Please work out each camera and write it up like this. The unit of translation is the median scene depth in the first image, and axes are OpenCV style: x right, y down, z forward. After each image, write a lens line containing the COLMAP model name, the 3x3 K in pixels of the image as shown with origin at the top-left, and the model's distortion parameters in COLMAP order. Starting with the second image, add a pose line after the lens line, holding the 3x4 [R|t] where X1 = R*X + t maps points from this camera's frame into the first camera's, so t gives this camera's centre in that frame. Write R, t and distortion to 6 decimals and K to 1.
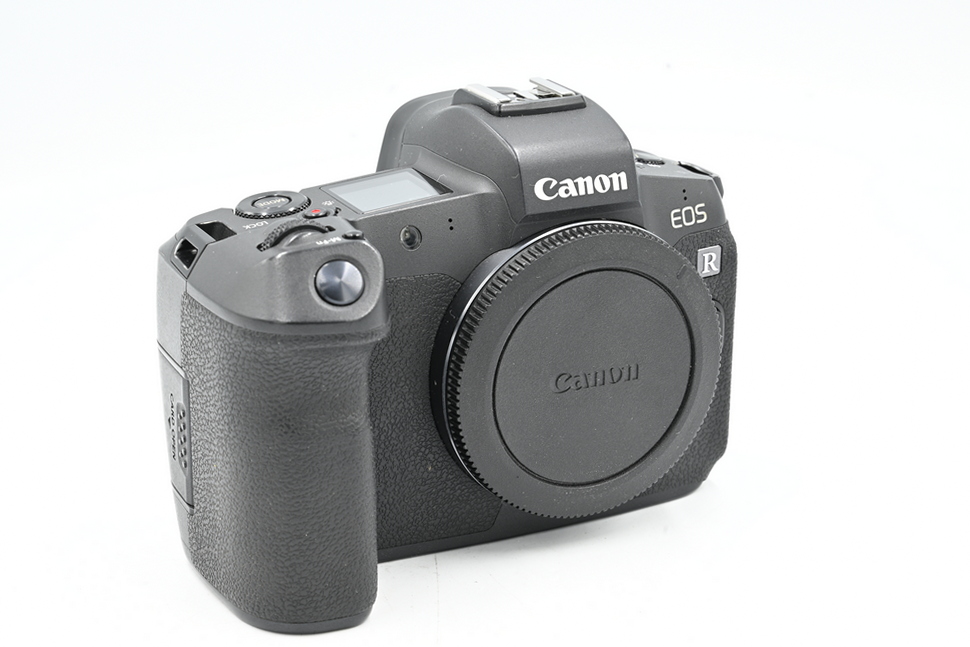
lens RADIAL K [[2064.8, 0, 484.9], [0, 2064.8, 323.2], [0, 0, 1]] dist [-0.084124, 0.000000]
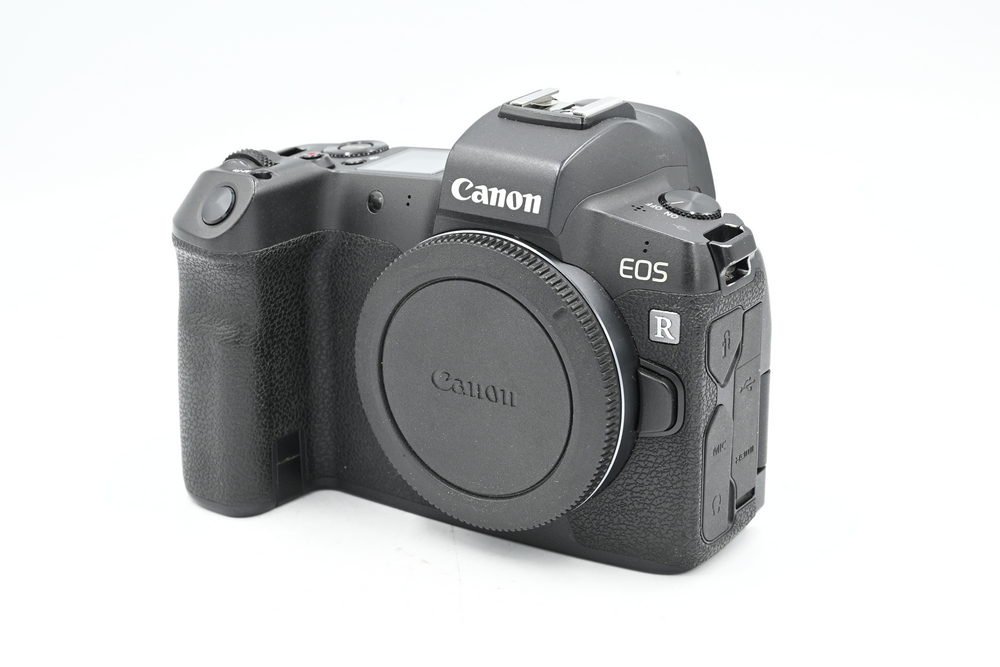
lens RADIAL K [[2128.7, 0, 499.9], [0, 2128.7, 333.8], [0, 0, 1]] dist [-0.084124, 0.000000]
pose [[0.540056, 0.288565, -0.790613, 0.870650], [-0.289698, 0.945717, 0.147288, -0.154397], [0.790199, 0.149495, 0.594337, 0.399975]]
